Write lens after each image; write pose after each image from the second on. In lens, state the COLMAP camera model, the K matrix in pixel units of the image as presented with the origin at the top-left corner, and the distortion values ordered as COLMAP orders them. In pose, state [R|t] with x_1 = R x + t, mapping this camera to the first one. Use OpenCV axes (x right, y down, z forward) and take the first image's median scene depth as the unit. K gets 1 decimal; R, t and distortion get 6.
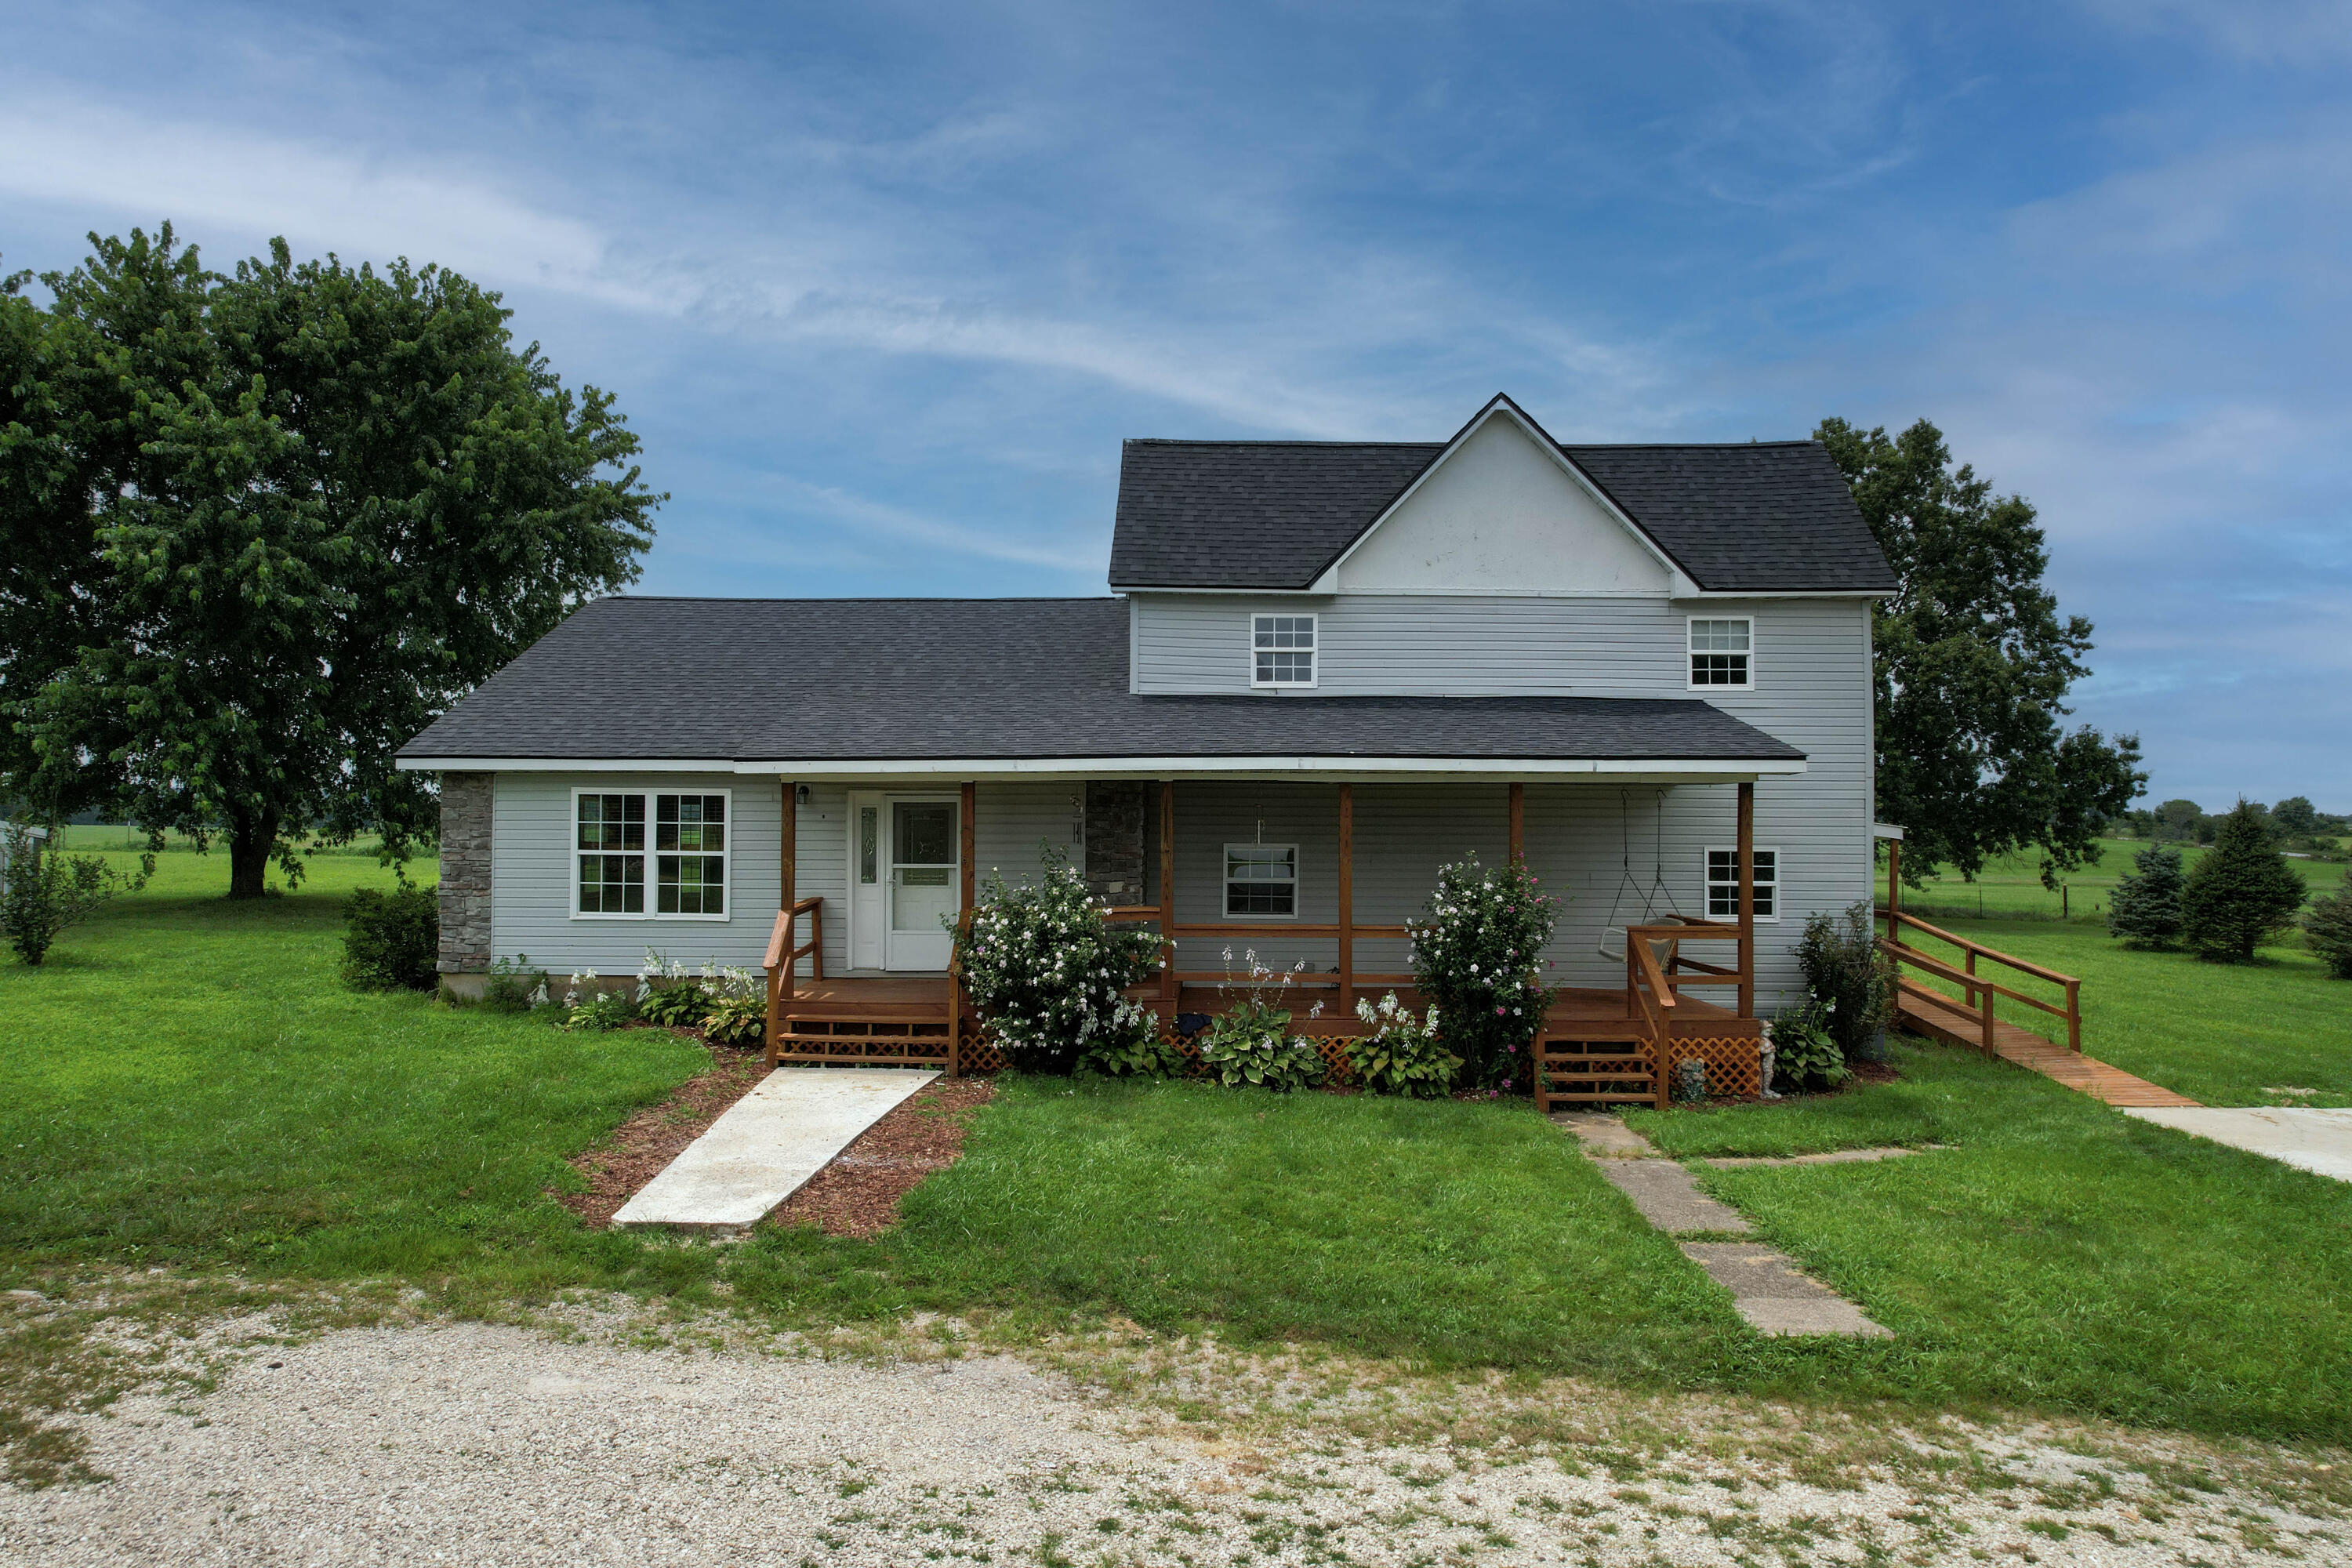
lens RADIAL K [[1506.8, 0, 1182.1], [0, 1506.8, 774.7], [0, 0, 1]] dist [-0.083280, 0.076058]
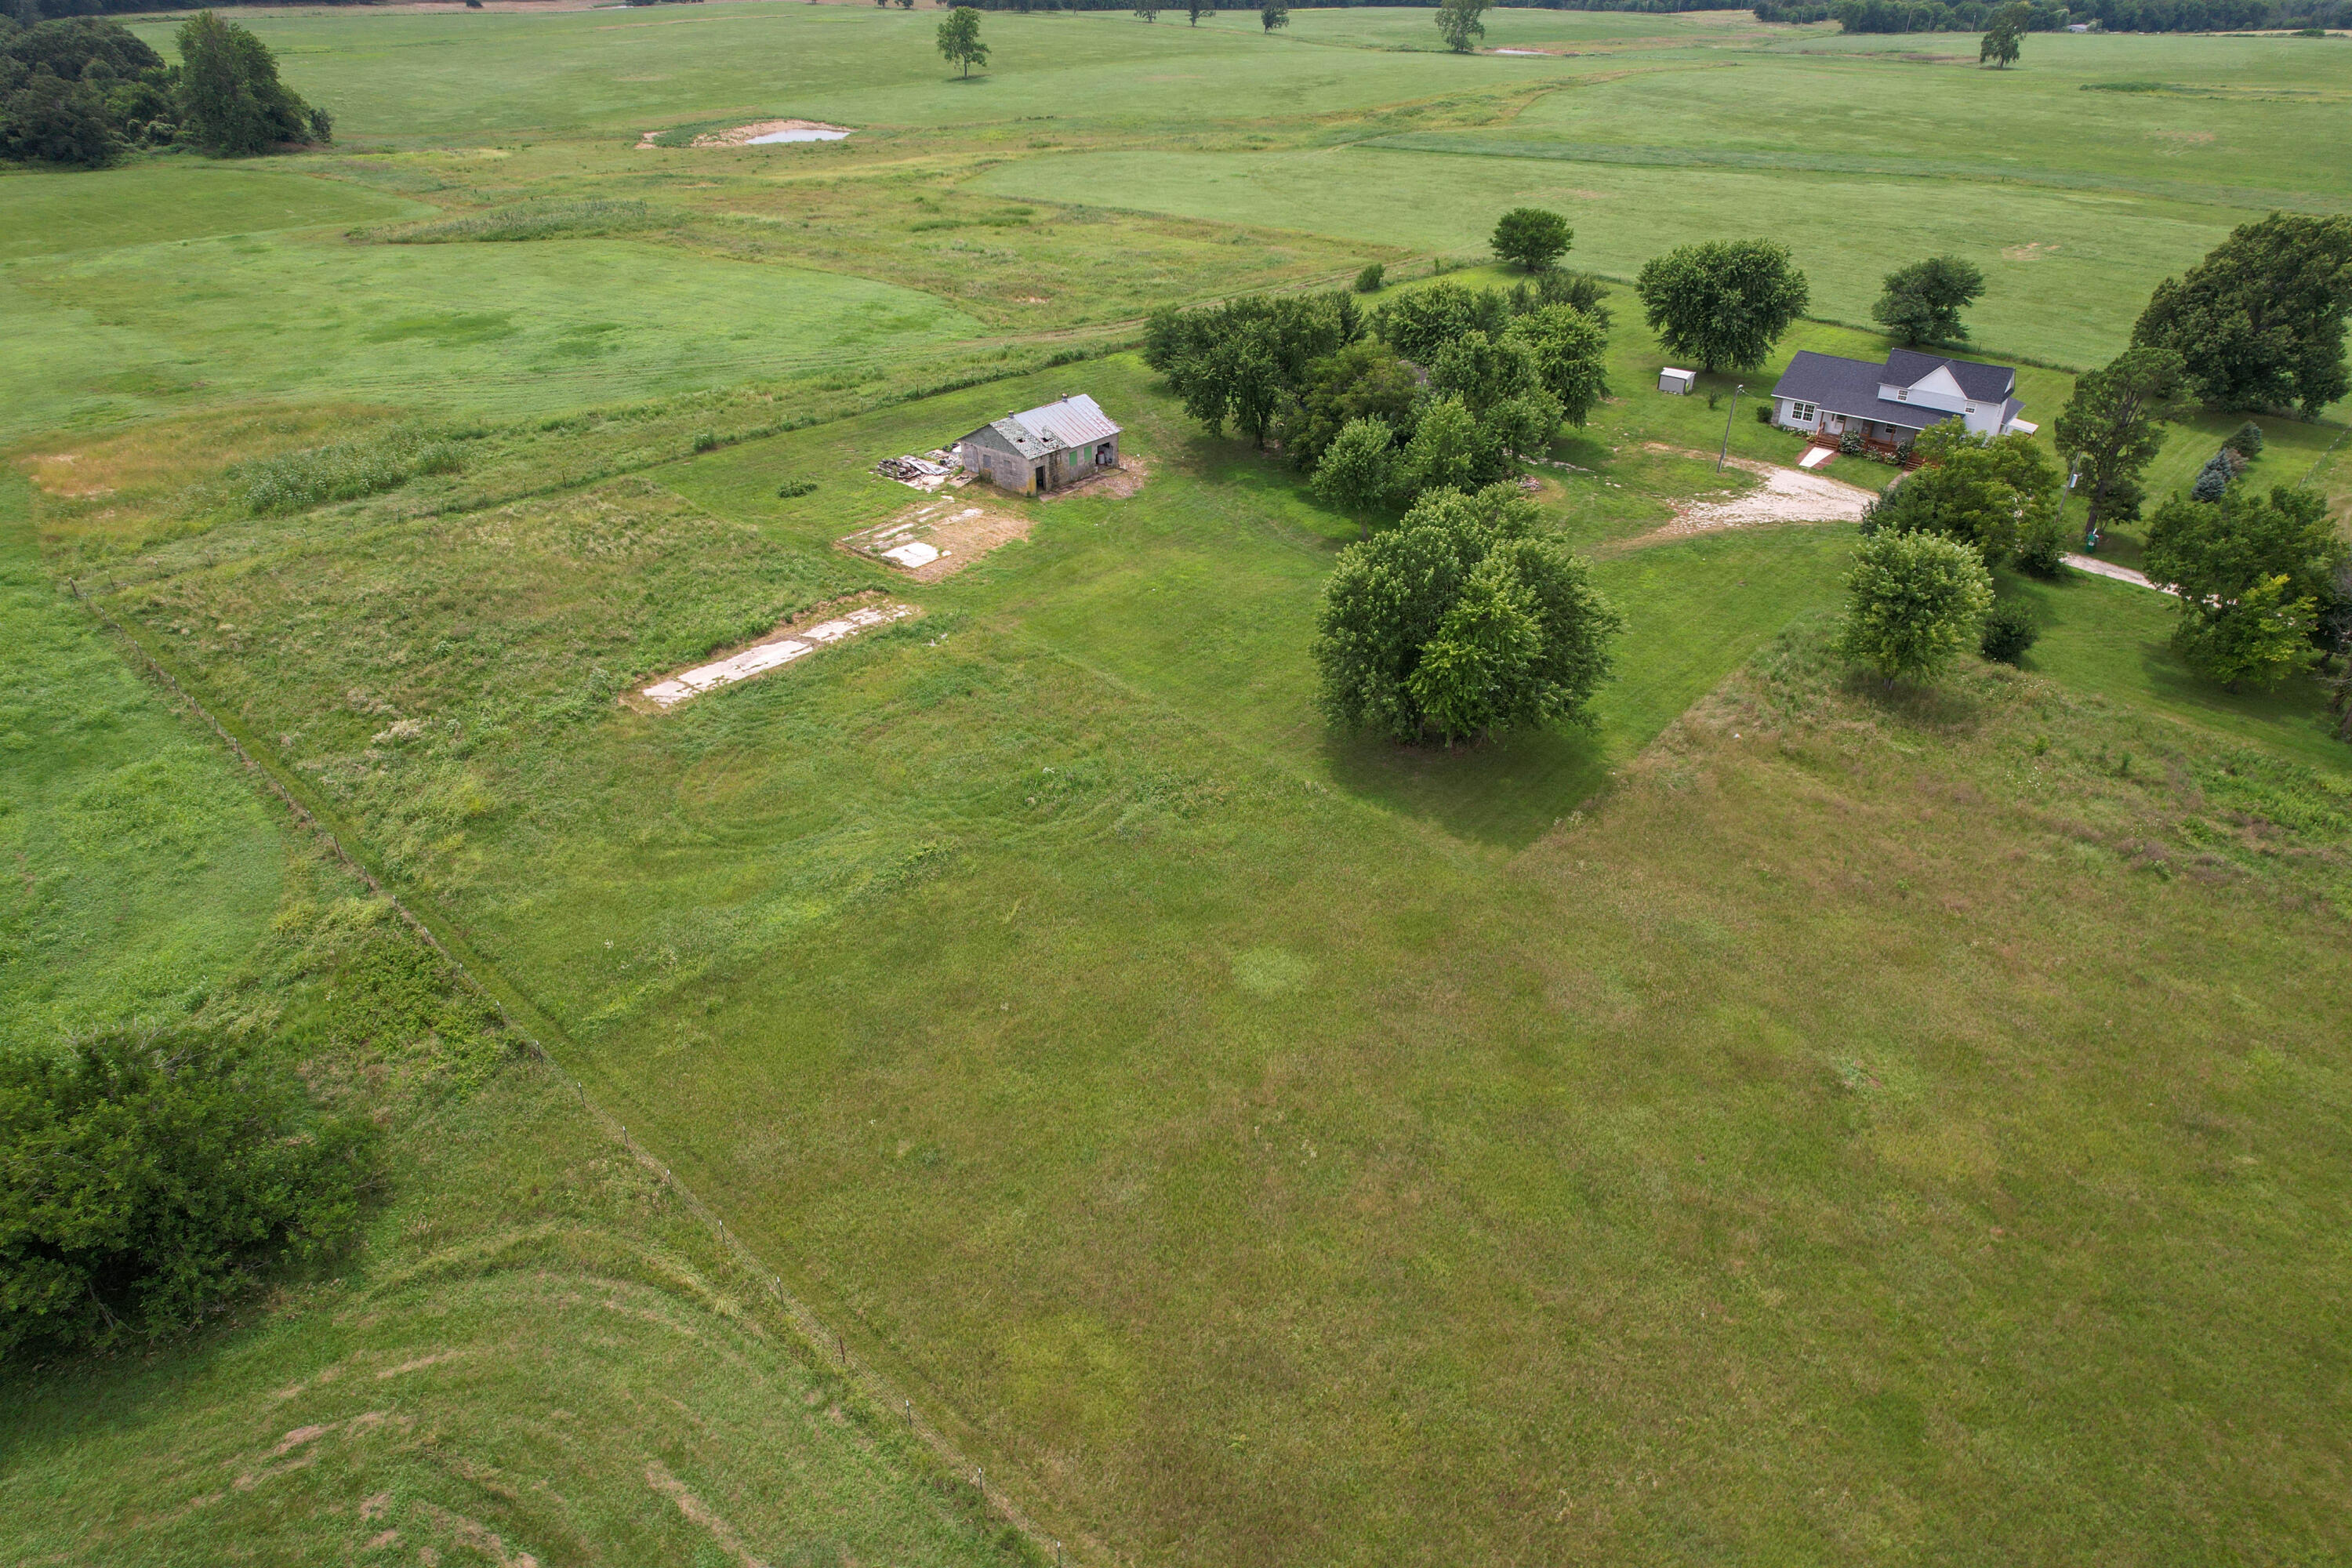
lens RADIAL K [[1506.8, 0, 1182.1], [0, 1506.8, 774.7], [0, 0, 1]] dist [-0.083280, 0.076058]
pose [[0.802511, 0.296605, -0.517689, 1.433890], [0.021799, 0.852521, 0.522238, -2.196025], [0.596239, -0.430387, 0.677692, -6.240672]]
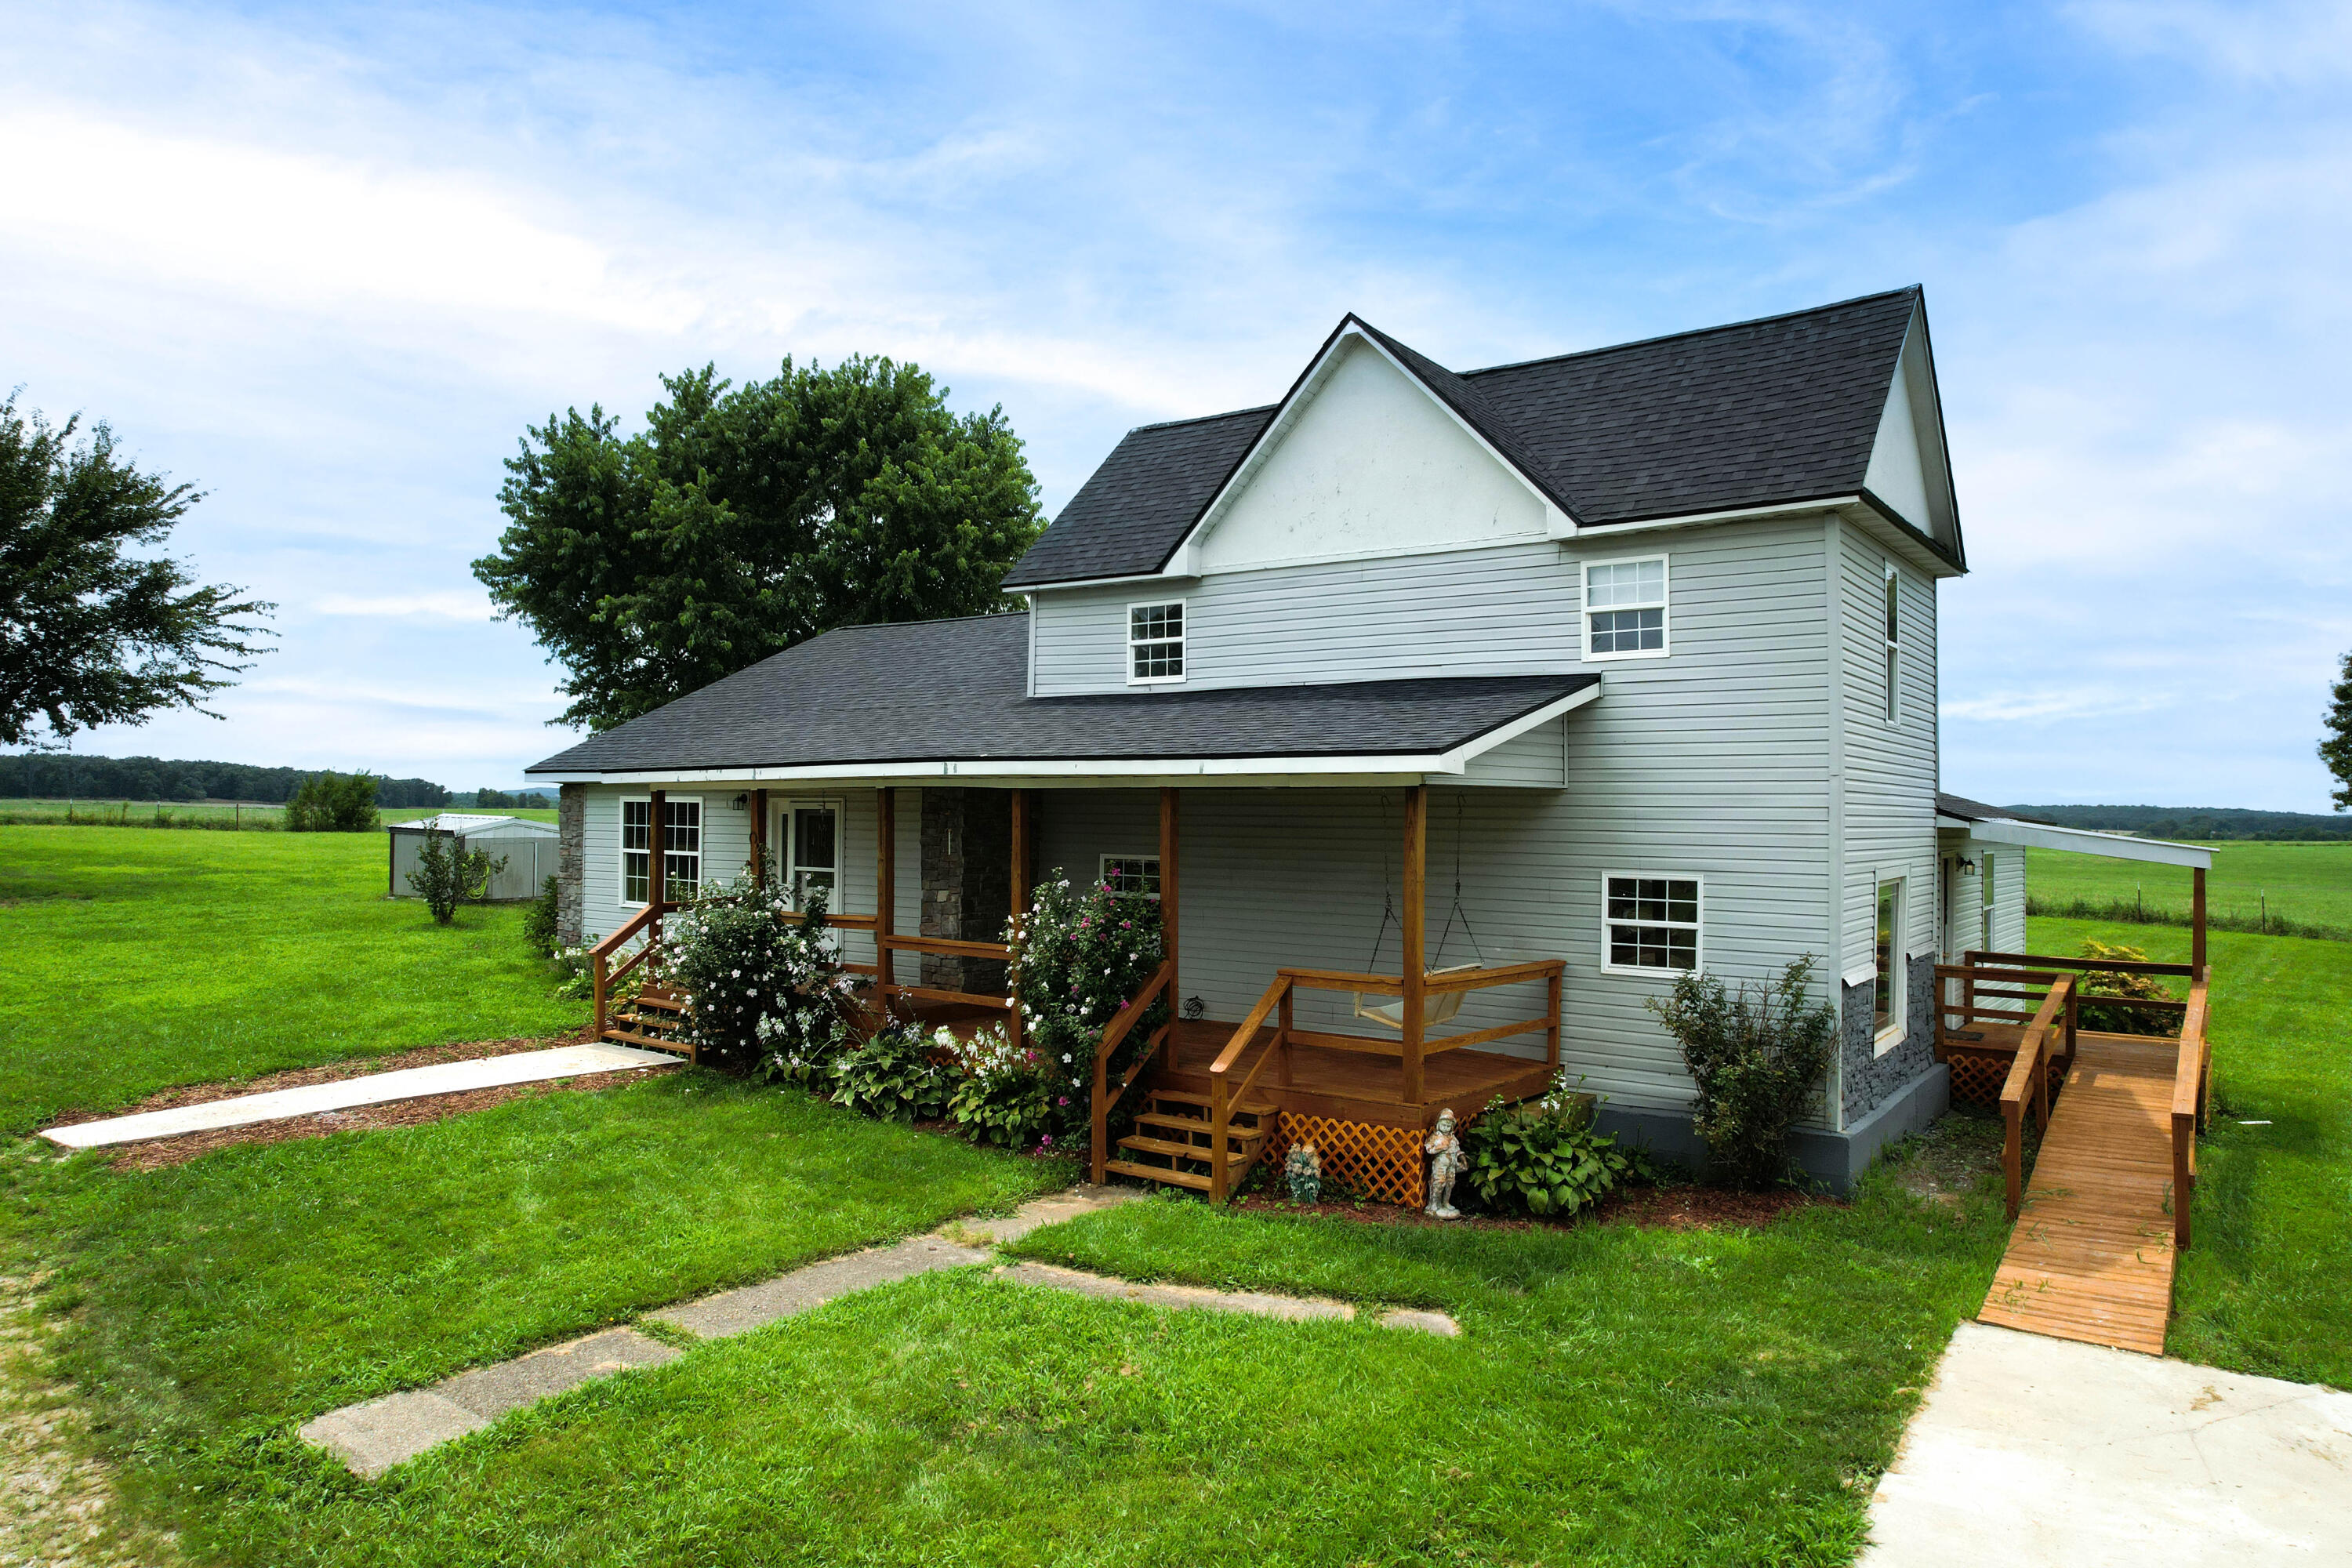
lens RADIAL K [[1506.8, 0, 1182.1], [0, 1506.8, 774.7], [0, 0, 1]] dist [-0.083280, 0.076058]
pose [[0.813494, -0.011199, -0.581465, 0.614580], [0.009286, 0.999937, -0.006267, 0.002982], [0.581499, -0.000301, 0.813547, 0.276560]]
